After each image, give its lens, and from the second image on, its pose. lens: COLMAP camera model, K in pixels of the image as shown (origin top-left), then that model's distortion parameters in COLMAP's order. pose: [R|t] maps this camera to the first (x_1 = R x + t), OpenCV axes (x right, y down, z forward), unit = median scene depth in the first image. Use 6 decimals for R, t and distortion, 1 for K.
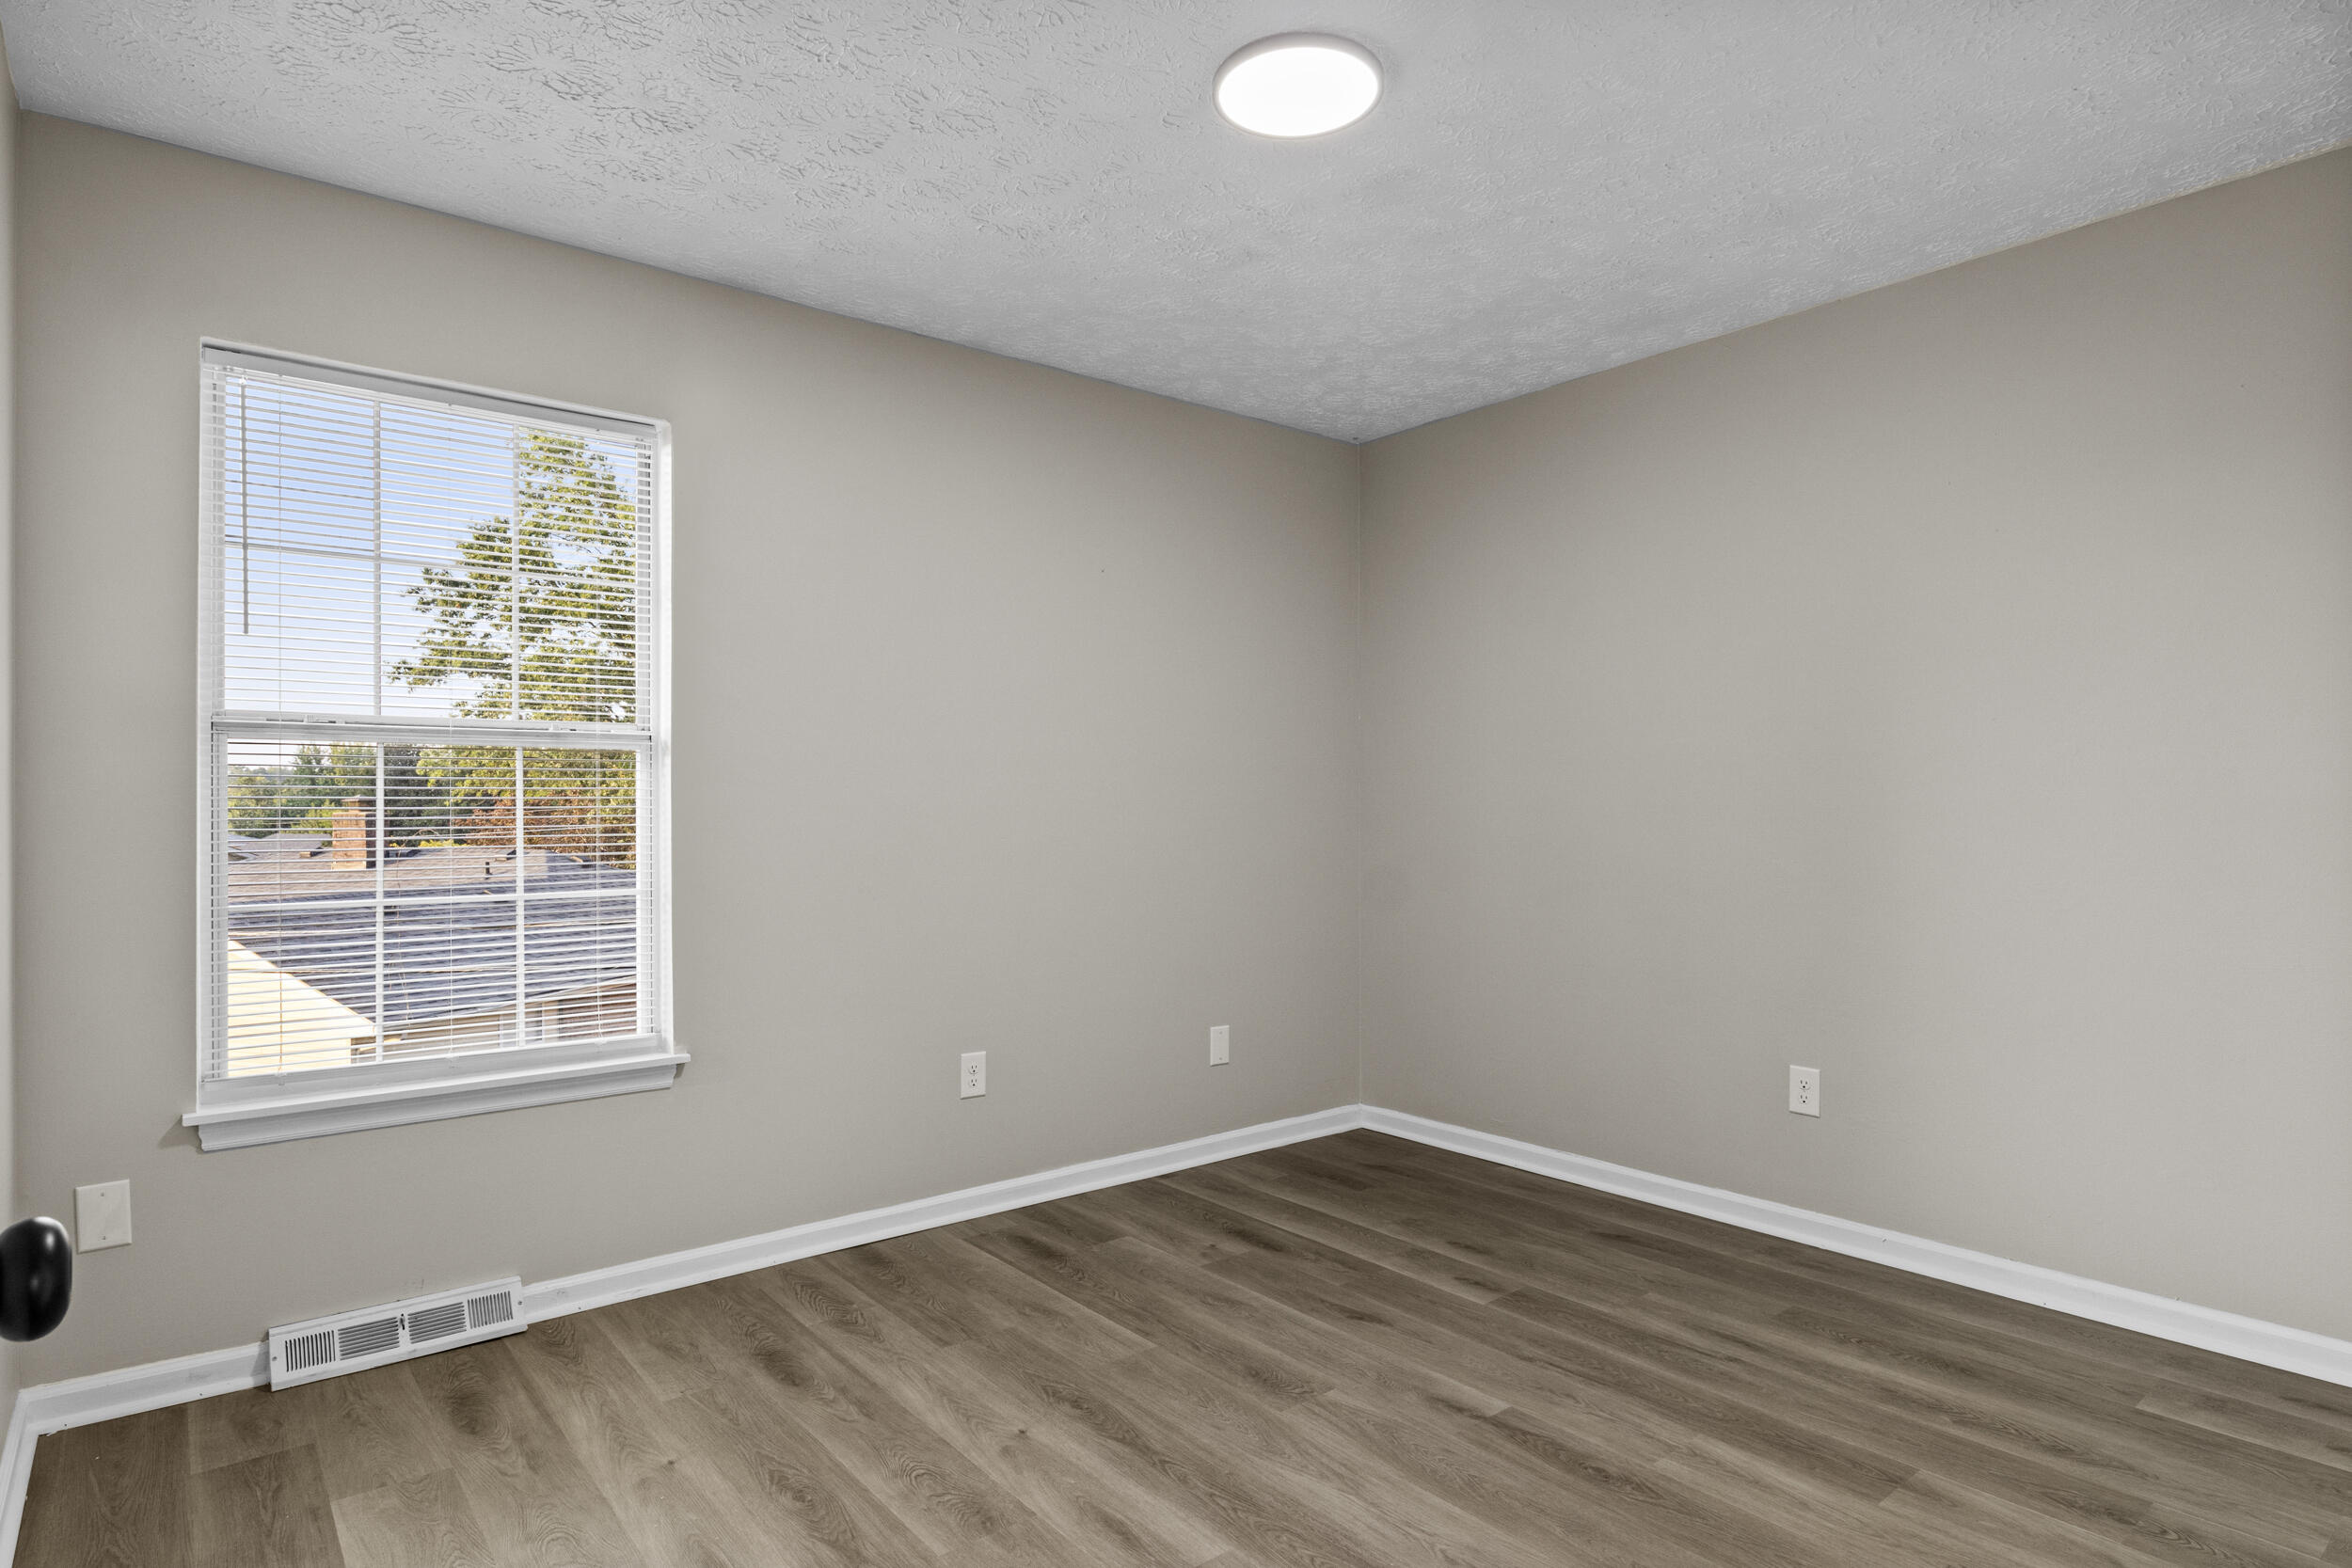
lens RADIAL K [[1248.7, 0, 1172.2], [0, 1248.7, 798.9], [0, 0, 1]] dist [0.018063, -0.001203]
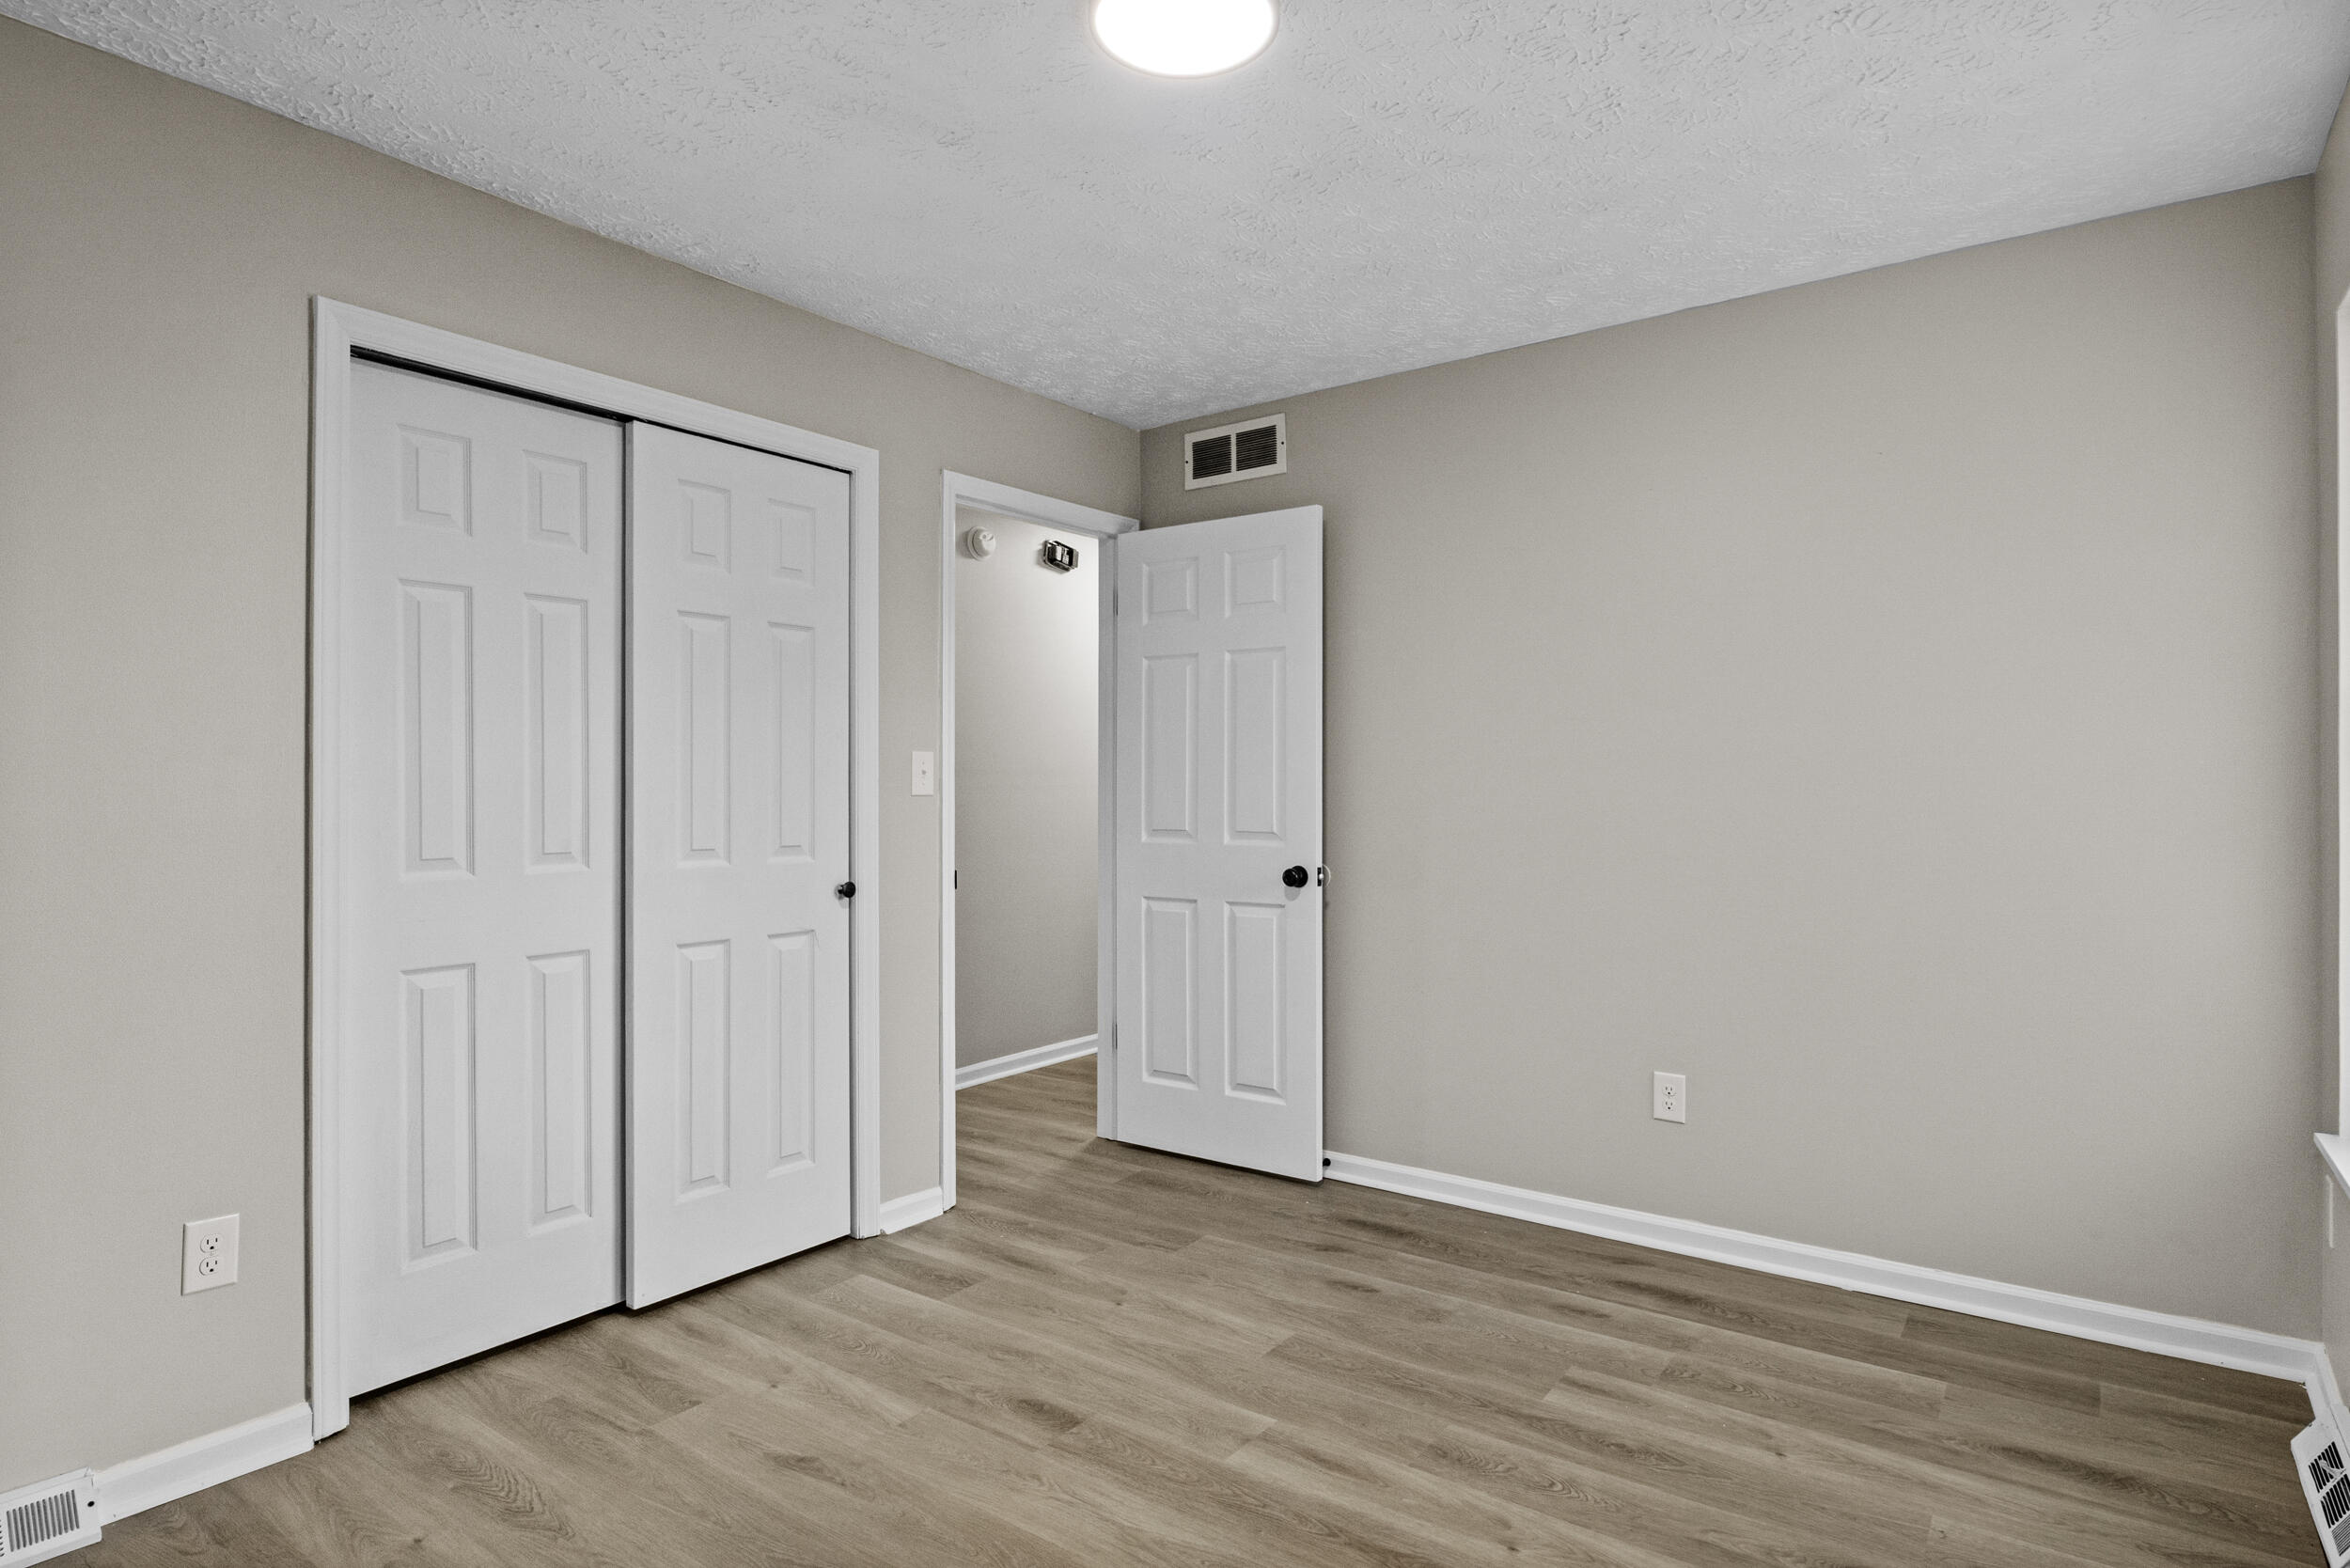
lens RADIAL K [[1247.7, 0, 1174.2], [0, 1247.7, 783.0], [0, 0, 1]] dist [0.018063, -0.001203]
pose [[-0.967427, 0.004360, -0.253114, 0.353830], [0.004508, 0.999990, -0.000004, -0.022618], [0.253111, -0.001145, -0.967437, 1.960273]]
